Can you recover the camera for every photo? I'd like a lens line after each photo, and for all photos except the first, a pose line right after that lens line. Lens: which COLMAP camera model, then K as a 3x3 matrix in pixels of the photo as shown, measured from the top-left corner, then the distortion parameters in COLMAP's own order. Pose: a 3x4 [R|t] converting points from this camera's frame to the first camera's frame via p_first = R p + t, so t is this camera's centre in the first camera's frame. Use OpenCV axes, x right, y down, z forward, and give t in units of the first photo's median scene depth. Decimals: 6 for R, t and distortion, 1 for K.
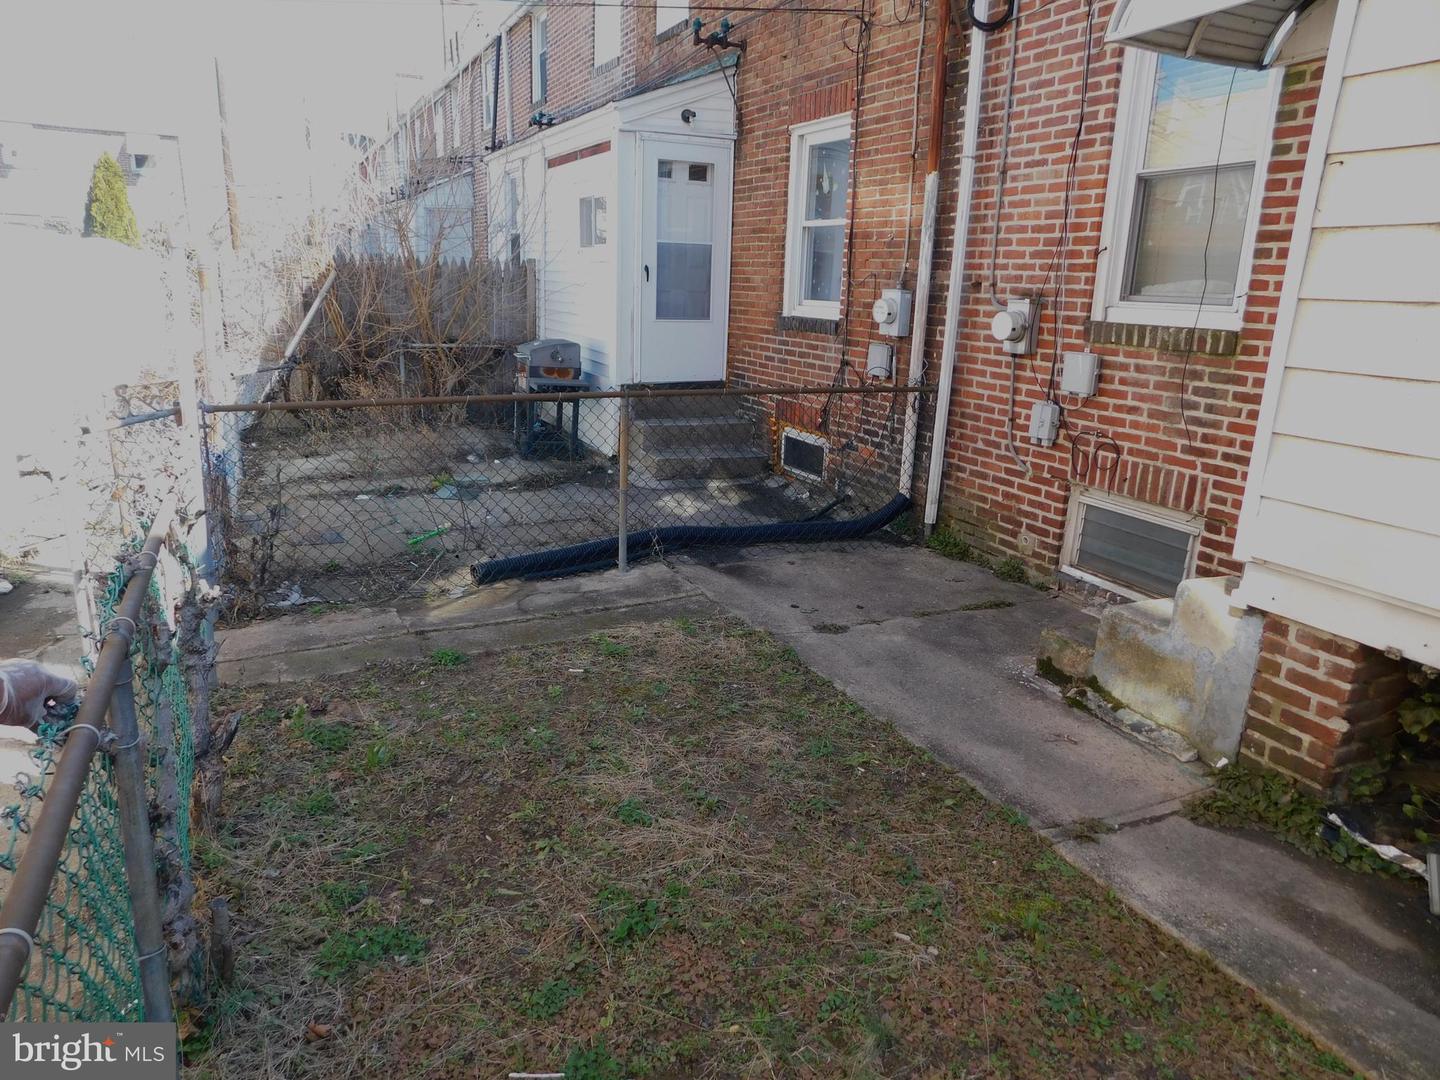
lens RADIAL K [[954.3, 0, 714.0], [0, 954.3, 540.0], [0, 0, 1]] dist [-0.074076, 0.070812]
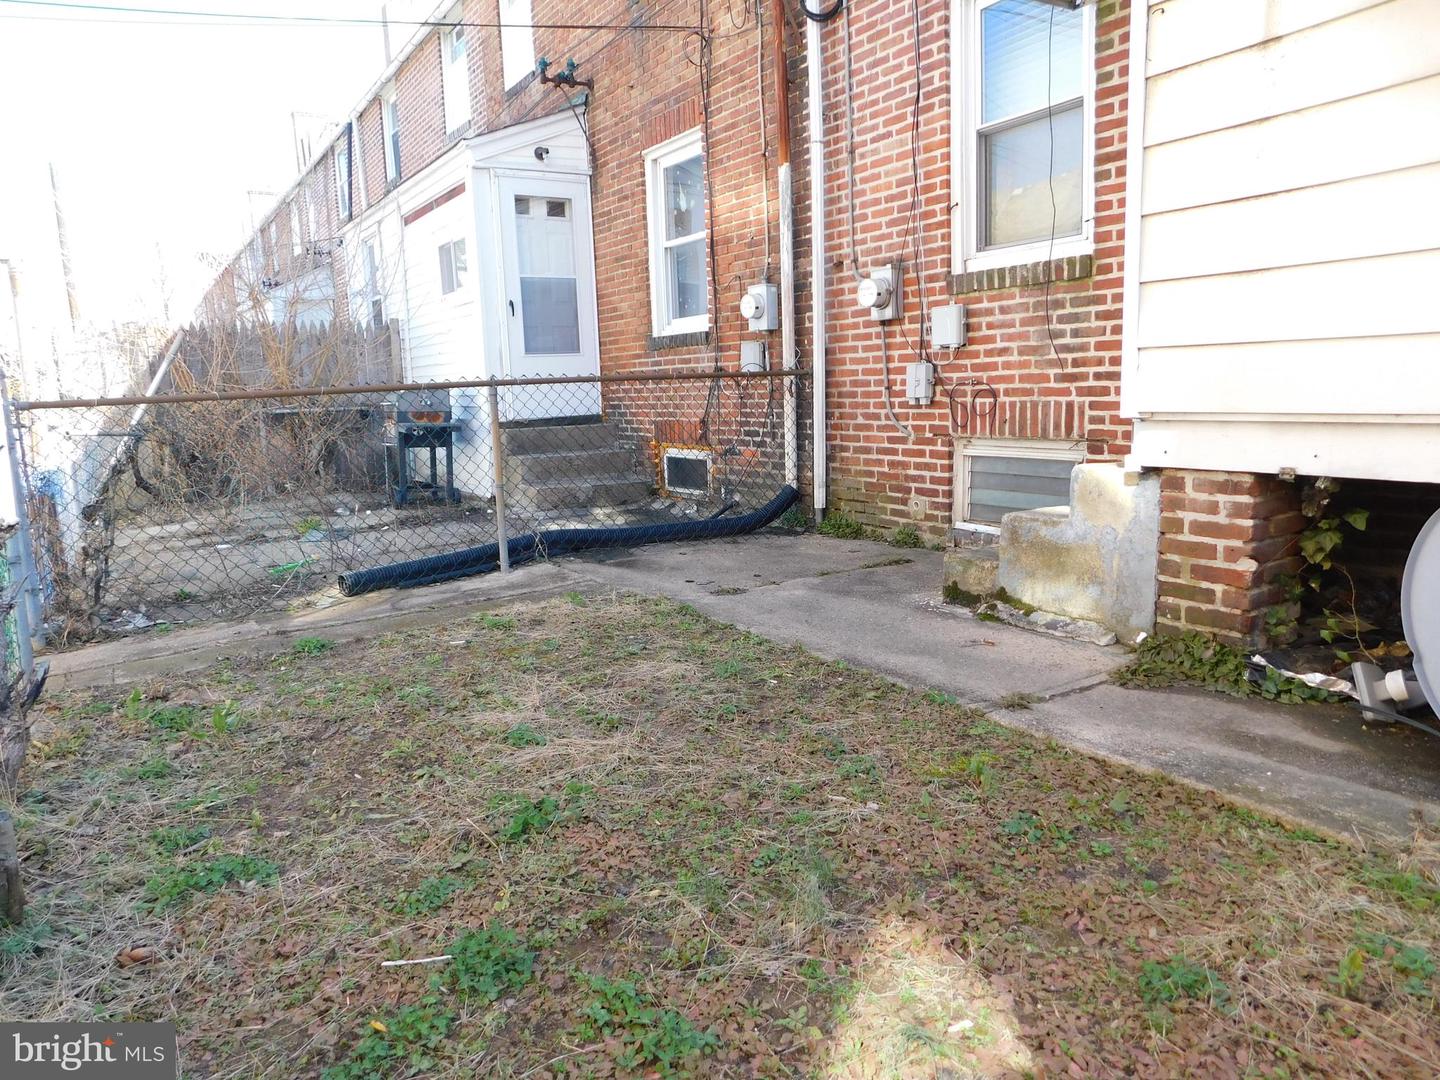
lens RADIAL K [[954.3, 0, 714.0], [0, 954.3, 540.0], [0, 0, 1]] dist [-0.074076, 0.070812]
pose [[0.989221, -0.089259, 0.116078, 0.001857], [0.101353, 0.989522, -0.102829, 0.135501], [-0.105683, 0.113485, 0.987903, 0.053228]]
